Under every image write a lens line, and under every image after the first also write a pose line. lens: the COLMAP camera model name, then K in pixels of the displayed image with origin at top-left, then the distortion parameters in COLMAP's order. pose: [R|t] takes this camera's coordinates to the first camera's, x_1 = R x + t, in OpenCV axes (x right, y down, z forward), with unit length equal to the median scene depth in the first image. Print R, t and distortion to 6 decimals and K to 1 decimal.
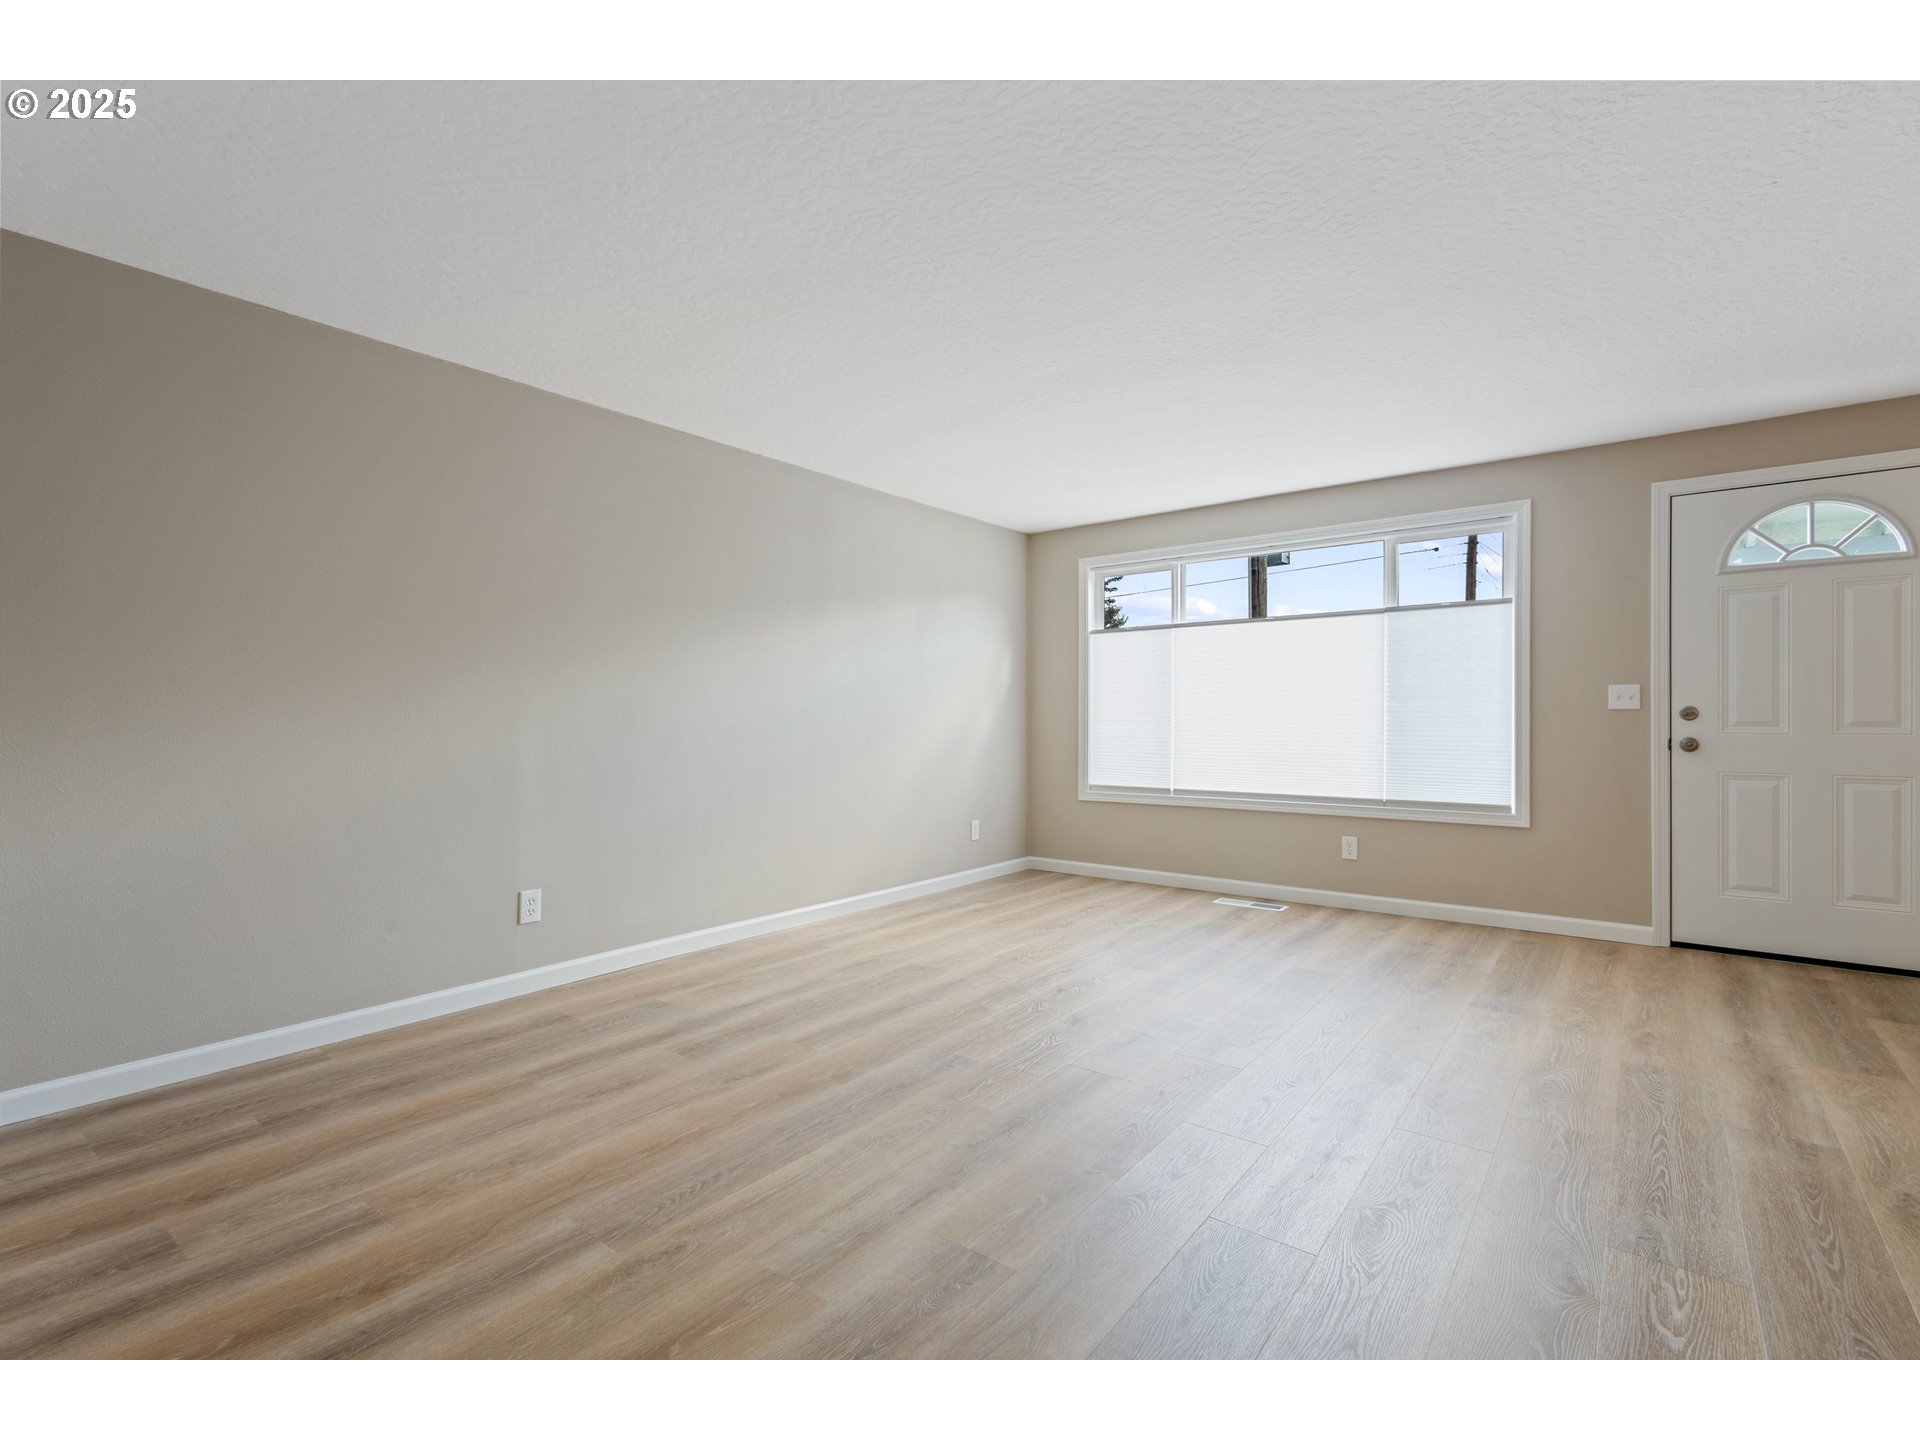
lens RADIAL K [[884.7, 0, 952.1], [0, 884.7, 711.9], [0, 0, 1]] dist [0.001126, 0.000353]
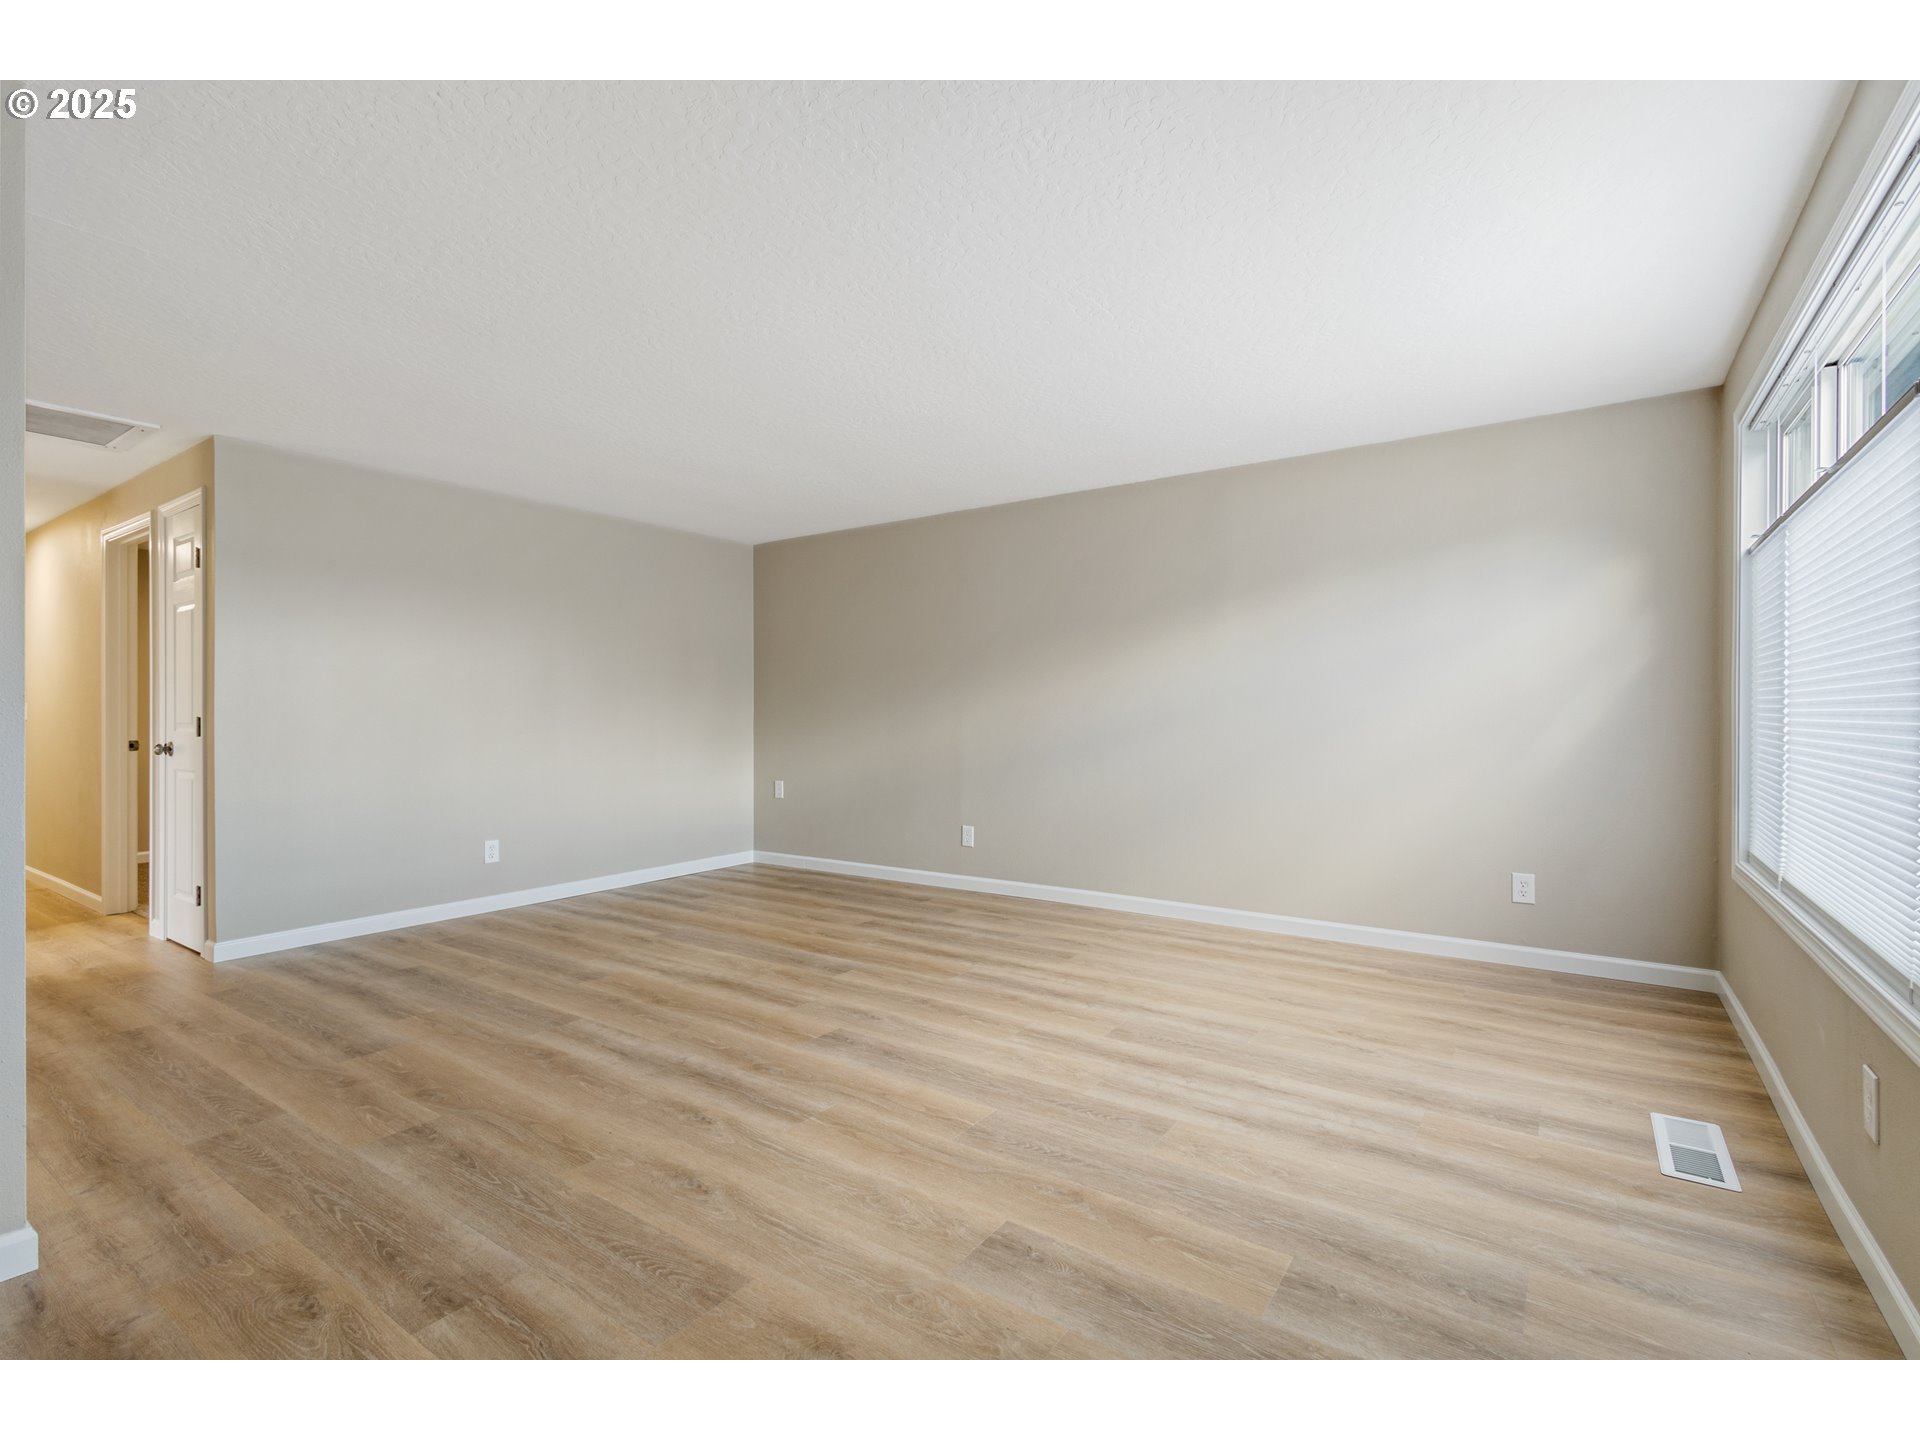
lens RADIAL K [[884.7, 0, 952.1], [0, 884.7, 711.9], [0, 0, 1]] dist [0.001126, 0.000353]
pose [[0.059010, -0.000137, -0.998257, 0.939717], [0.004236, 0.999991, 0.000113, -0.001352], [0.998248, -0.004235, 0.059010, 0.752371]]
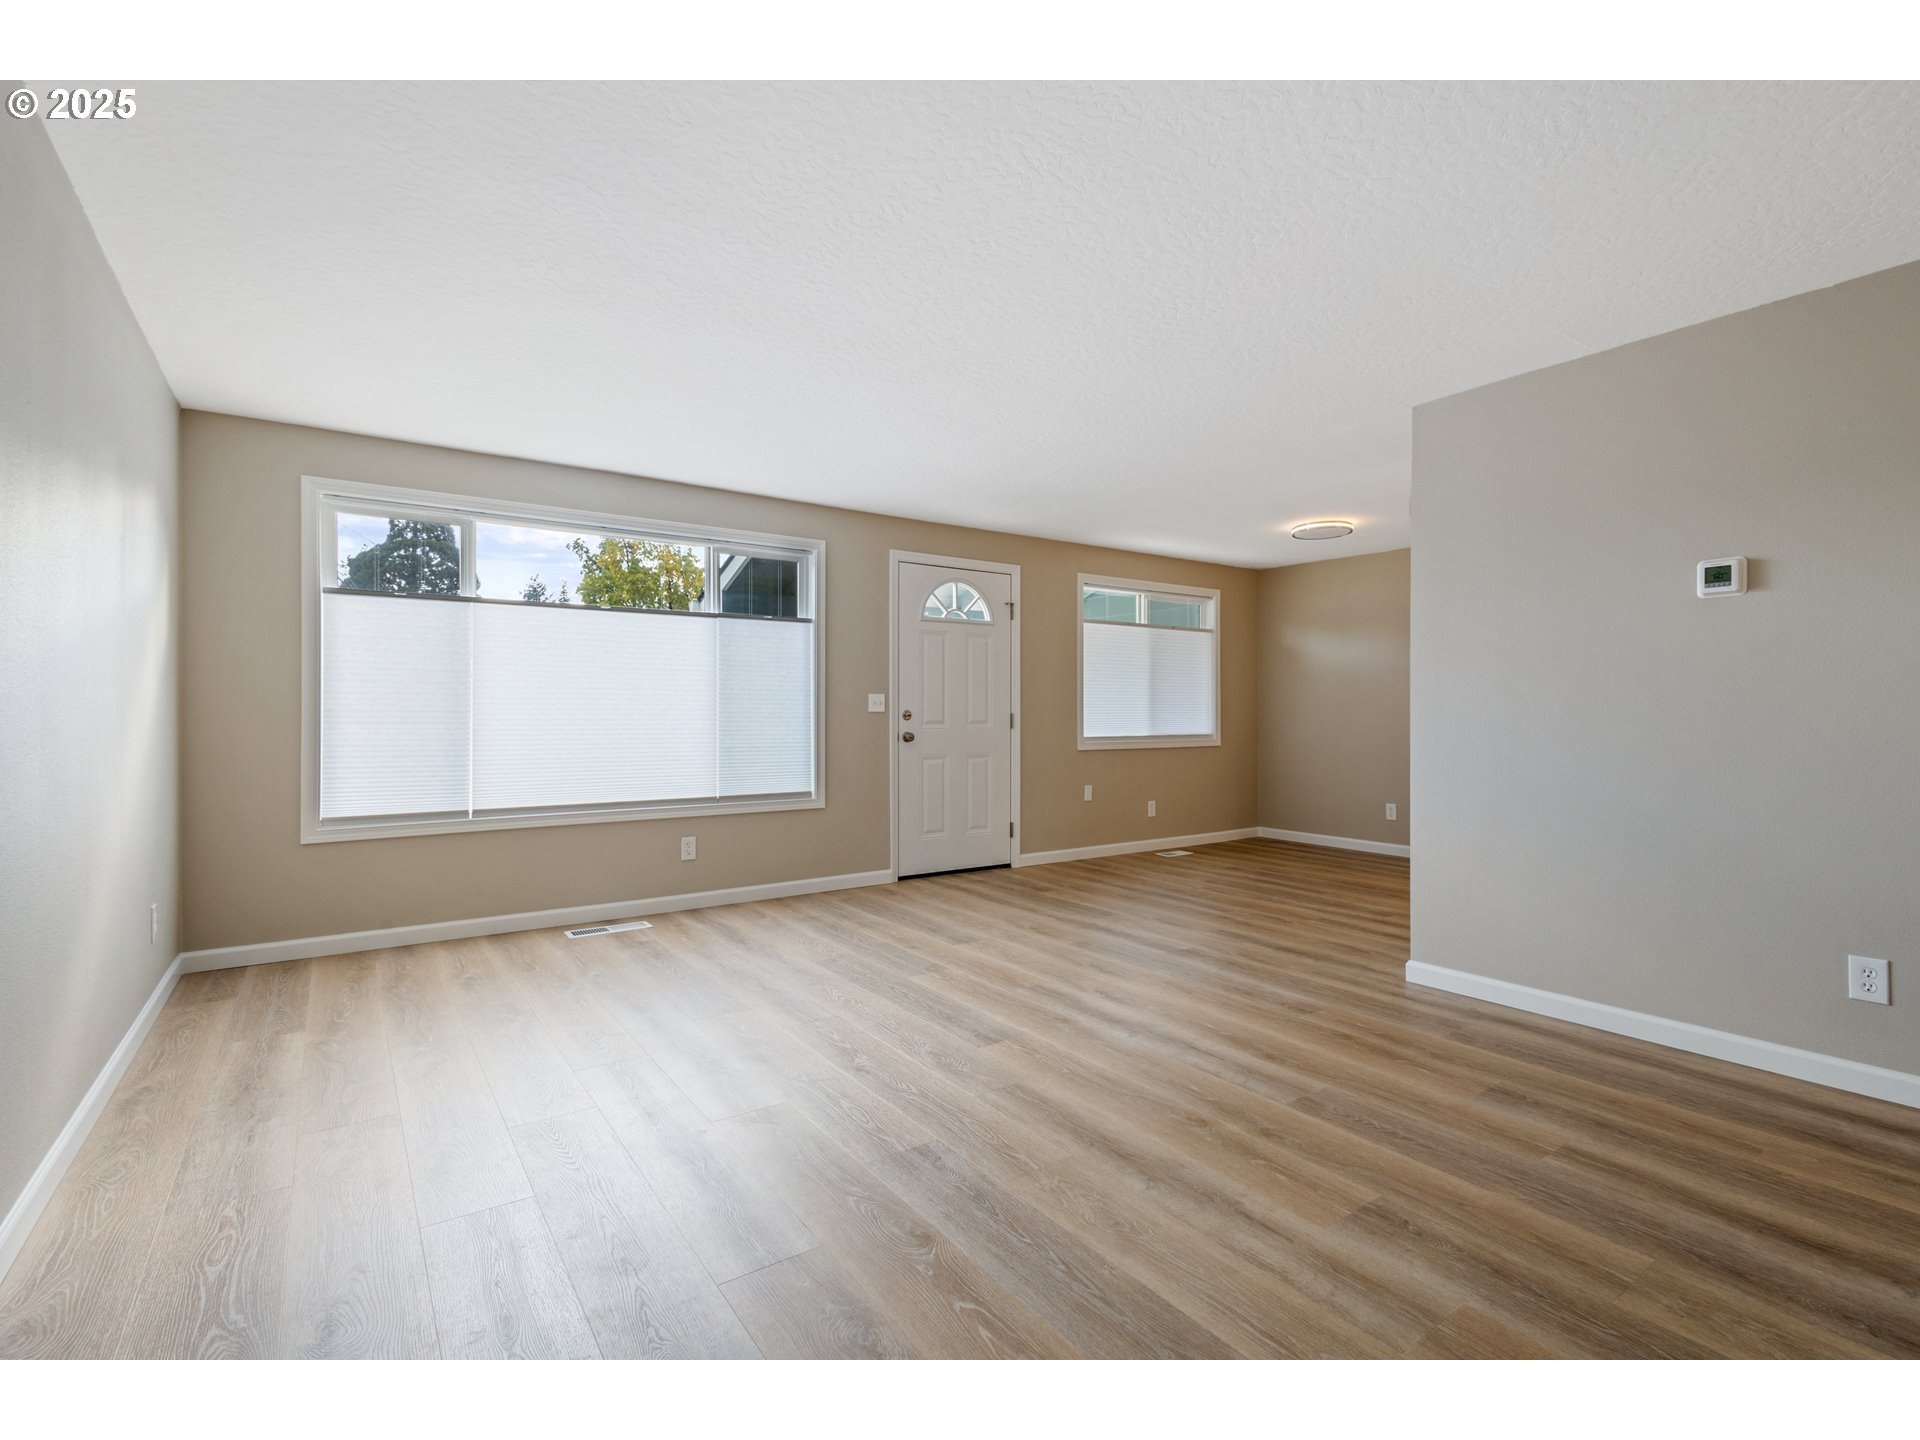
lens RADIAL K [[884.7, 0, 952.1], [0, 884.7, 711.9], [0, 0, 1]] dist [0.001126, 0.000353]
pose [[0.286248, 0.007755, 0.958124, -0.513962], [-0.006254, 0.999961, -0.006225, 0.004479], [-0.958135, -0.004210, 0.286285, 0.516642]]
